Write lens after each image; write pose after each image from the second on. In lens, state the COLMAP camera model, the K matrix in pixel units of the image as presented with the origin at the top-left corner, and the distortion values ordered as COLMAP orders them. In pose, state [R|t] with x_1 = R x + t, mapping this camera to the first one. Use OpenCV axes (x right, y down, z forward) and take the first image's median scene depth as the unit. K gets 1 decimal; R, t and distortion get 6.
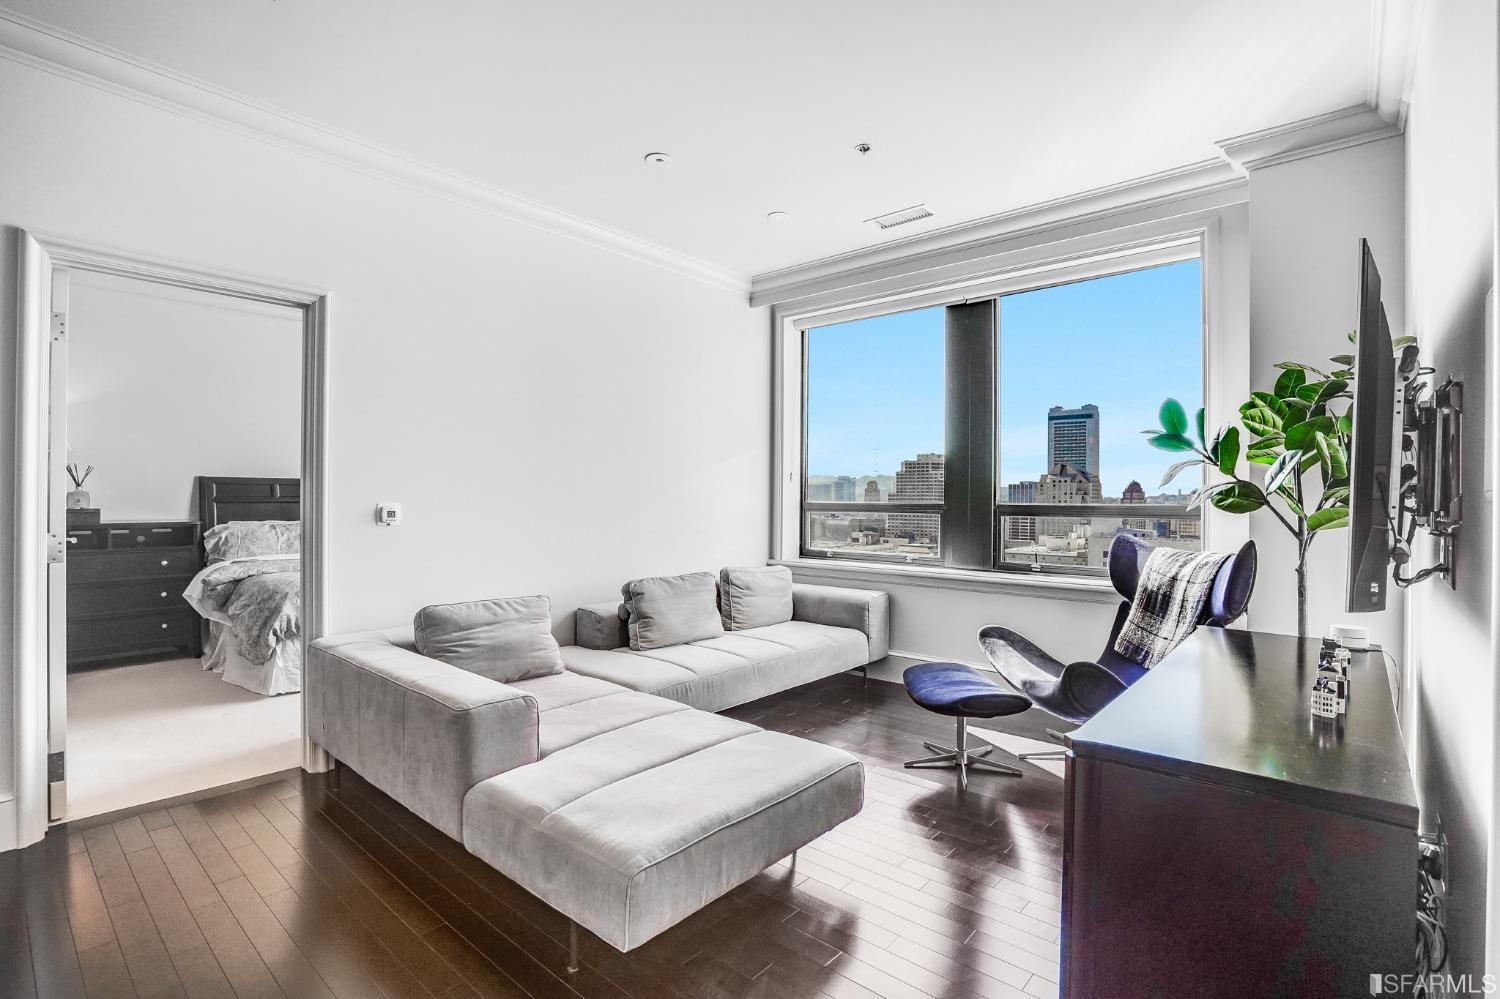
lens RADIAL K [[700.3, 0, 750.0], [0, 700.3, 499.5], [0, 0, 1]] dist [-0.032926, 0.012880]
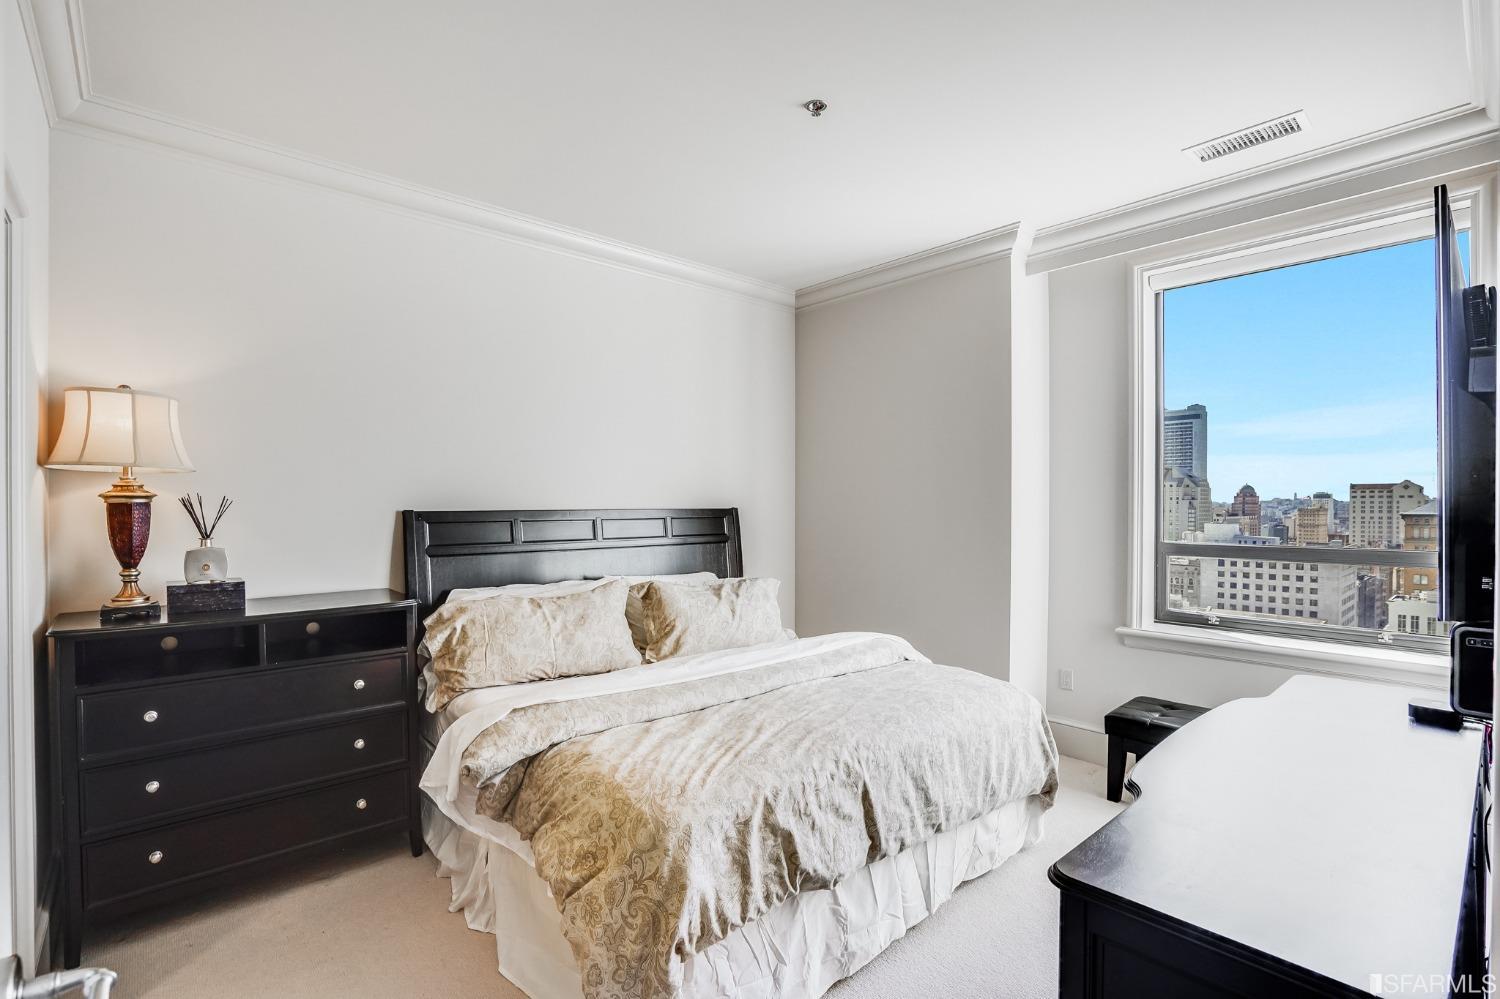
lens RADIAL K [[684.8, 0, 746.9], [0, 684.8, 505.2], [0, 0, 1]] dist [-0.032422, -0.000080]
pose [[0.993250, -0.006186, -0.115827, -0.501565], [0.005993, 0.999980, -0.002013, -0.036858], [0.115837, 0.001305, 0.993267, 0.530285]]
